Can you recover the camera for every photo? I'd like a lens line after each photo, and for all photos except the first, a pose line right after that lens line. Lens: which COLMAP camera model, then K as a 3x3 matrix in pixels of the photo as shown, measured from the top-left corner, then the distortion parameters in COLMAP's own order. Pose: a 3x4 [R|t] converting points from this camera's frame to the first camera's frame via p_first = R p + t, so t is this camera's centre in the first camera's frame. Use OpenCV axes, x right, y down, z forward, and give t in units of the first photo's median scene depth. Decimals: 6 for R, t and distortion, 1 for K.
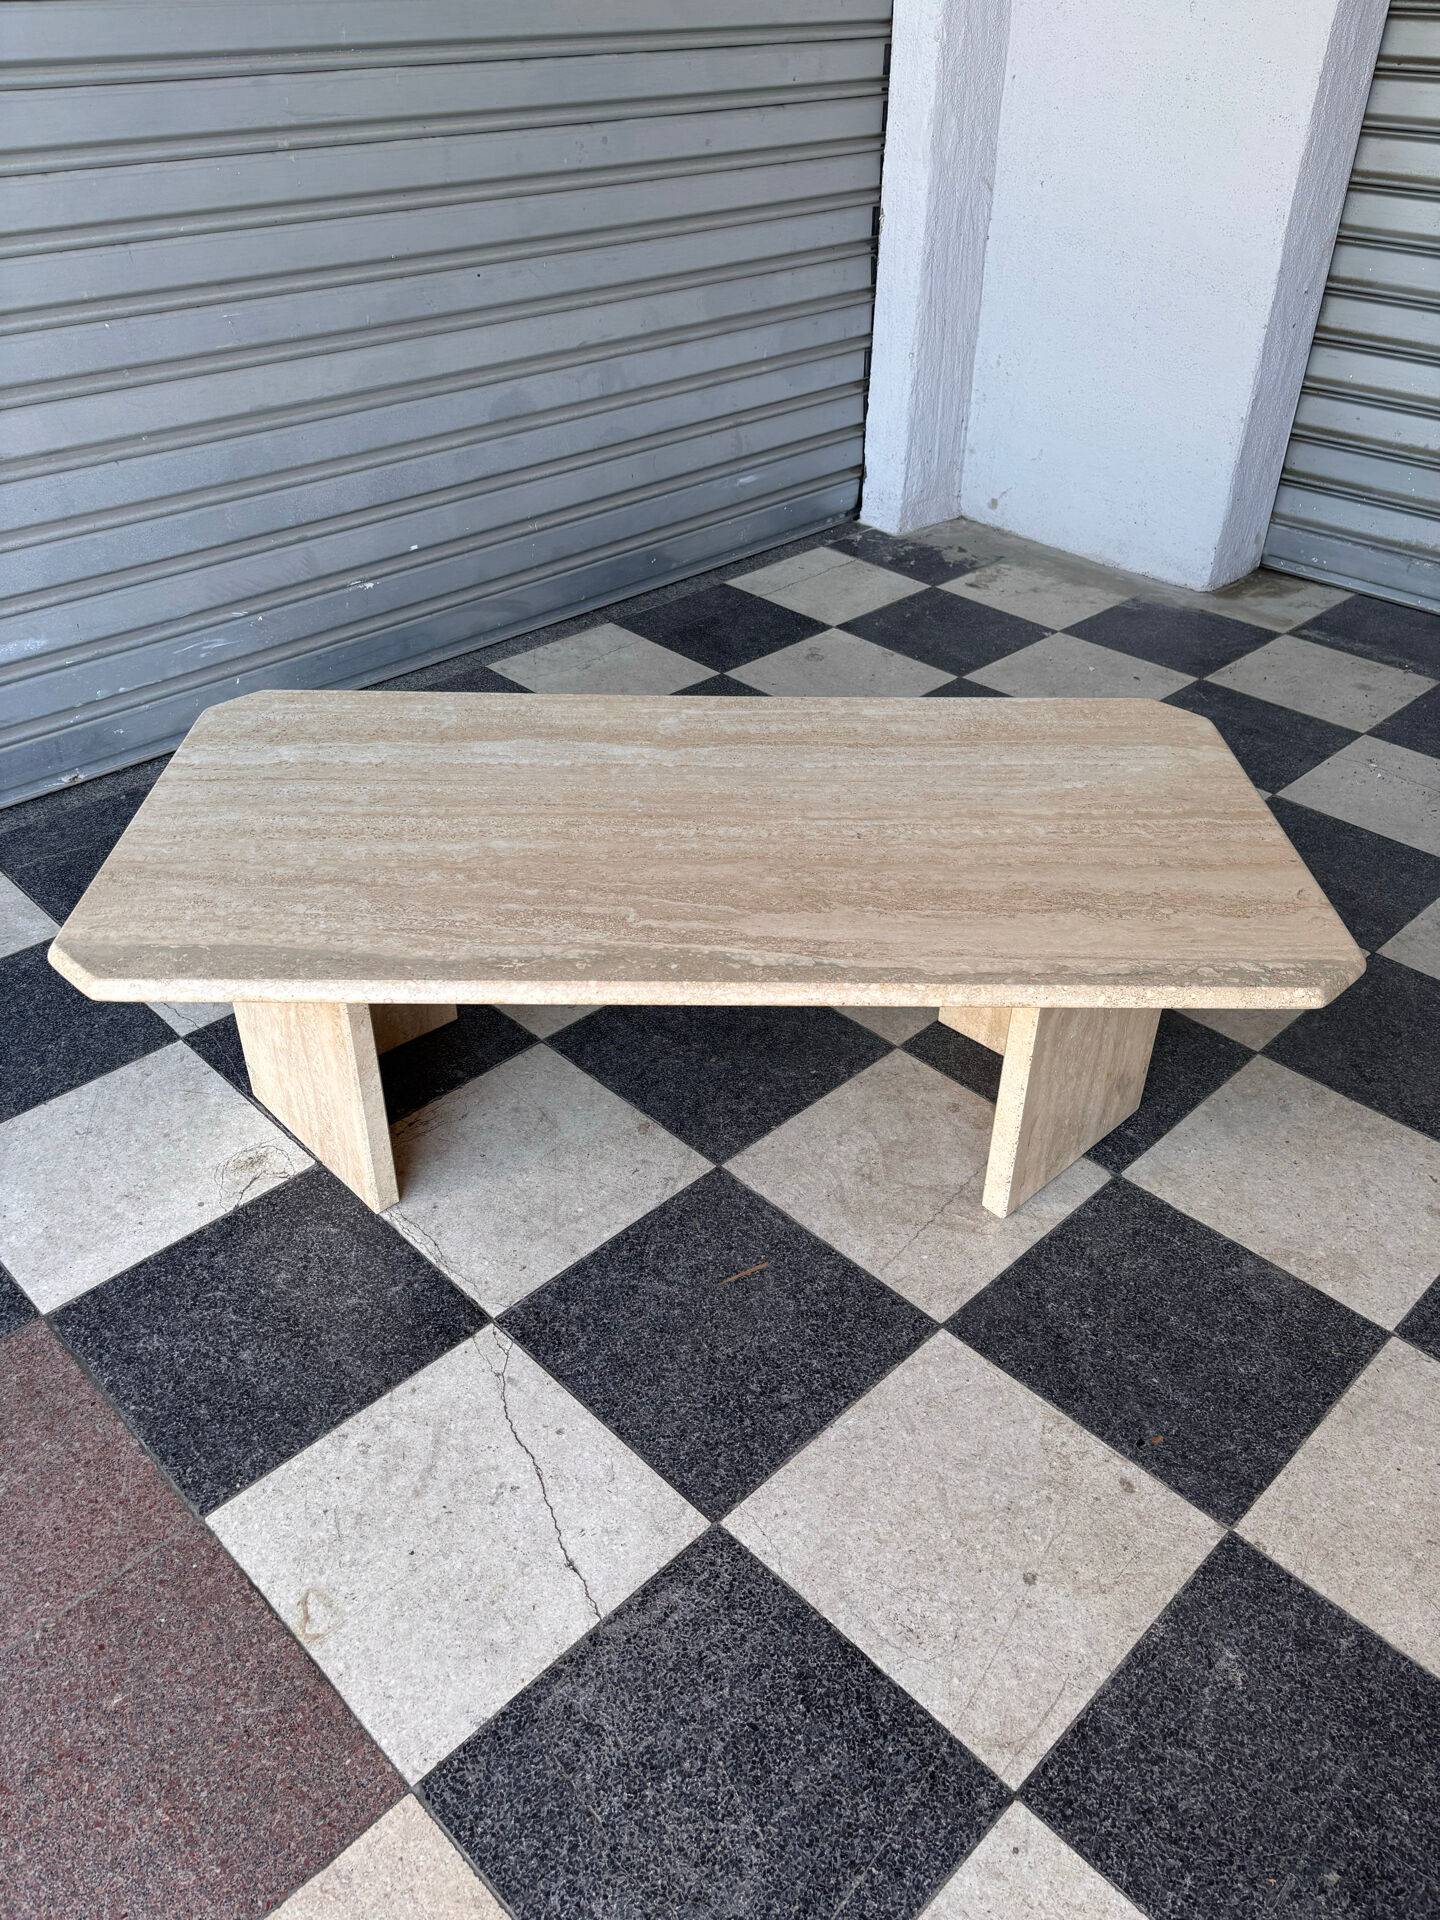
lens RADIAL K [[1461.9, 0, 709.5], [0, 1461.9, 967.6], [0, 0, 1]] dist [0.039180, -0.045630]
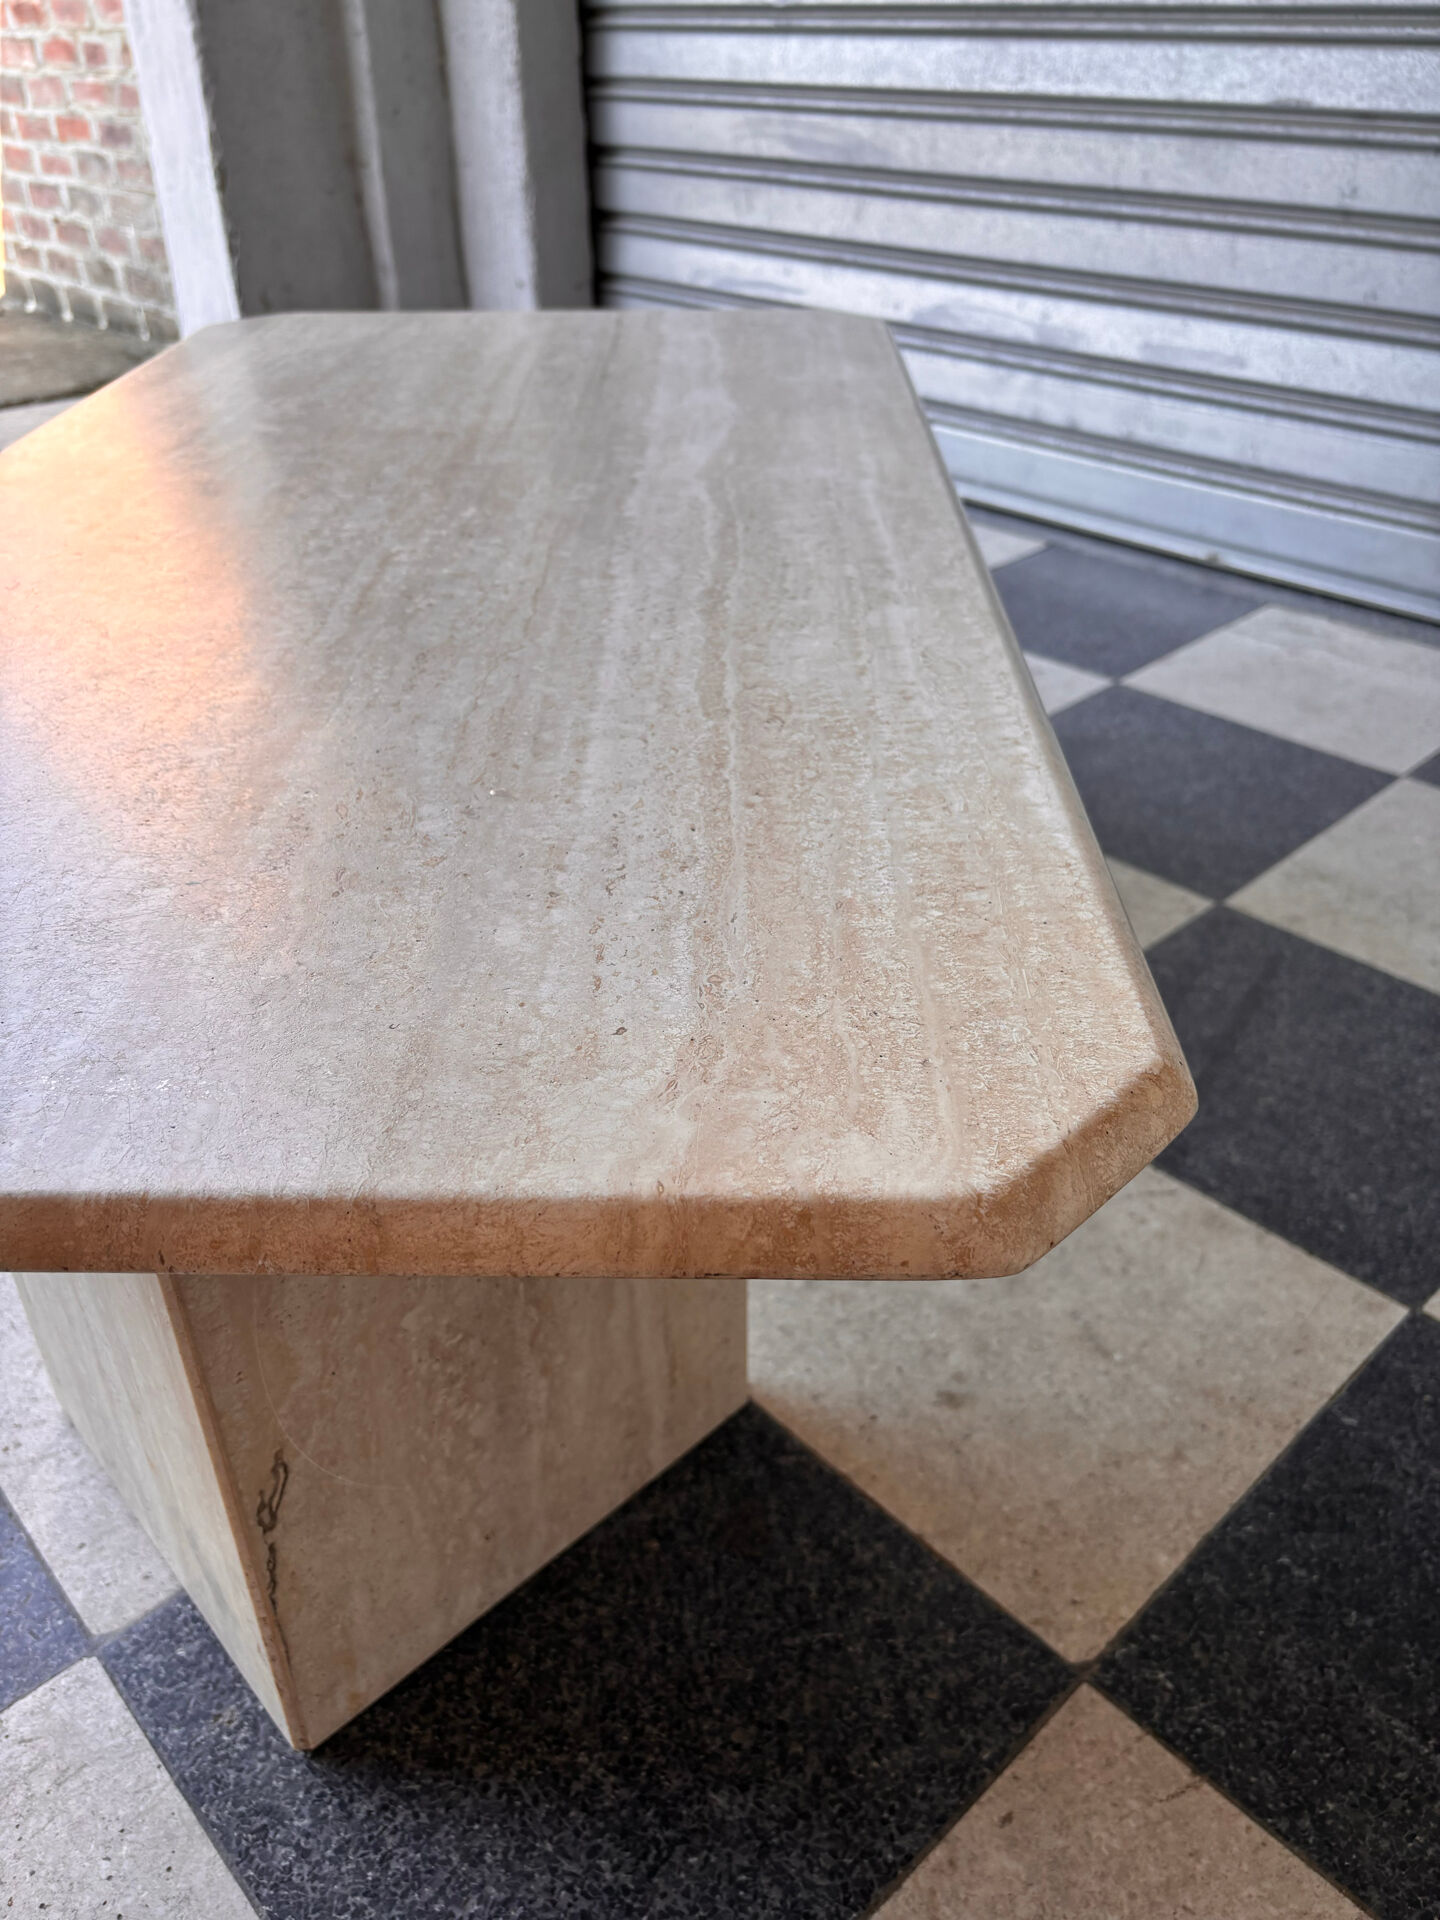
lens RADIAL K [[1464.9, 0, 716.8], [0, 1464.9, 954.1], [0, 0, 1]] dist [0.043112, -0.054148]
pose [[-0.031151, 0.538007, -0.842364, 0.550125], [-0.564331, 0.686125, 0.459089, -0.295871], [0.824960, 0.489674, 0.282241, 0.996034]]
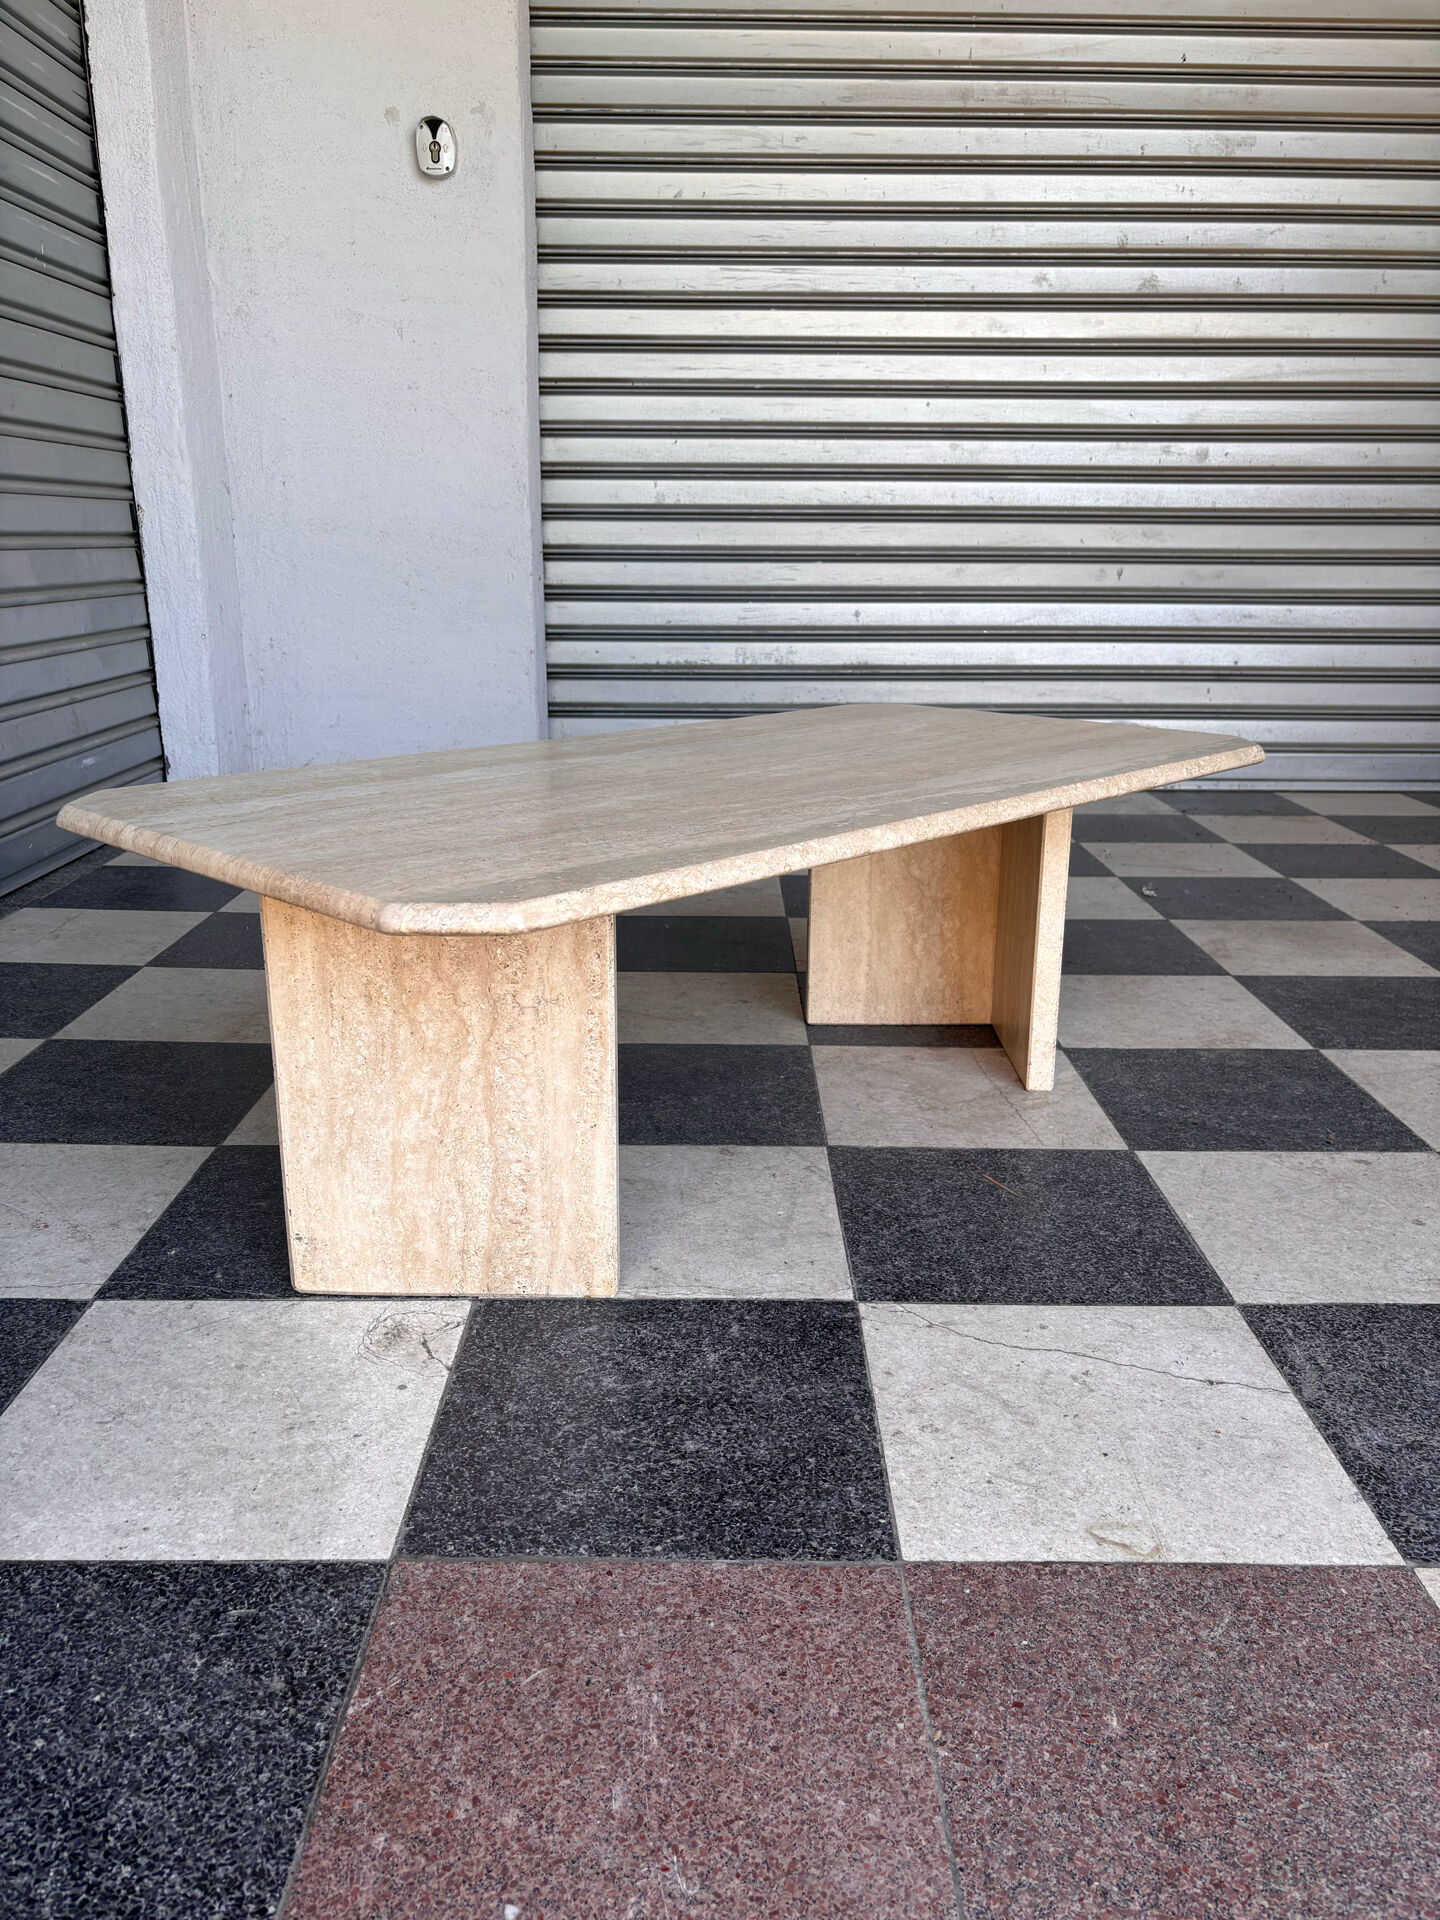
lens RADIAL K [[1461.9, 0, 721.9], [0, 1461.9, 947.2], [0, 0, 1]] dist [0.039180, -0.045630]
pose [[0.699333, -0.199609, 0.686360, -0.697357], [0.412753, 0.896721, -0.159767, 0.153368], [-0.583582, 0.395028, 0.709496, 0.353194]]
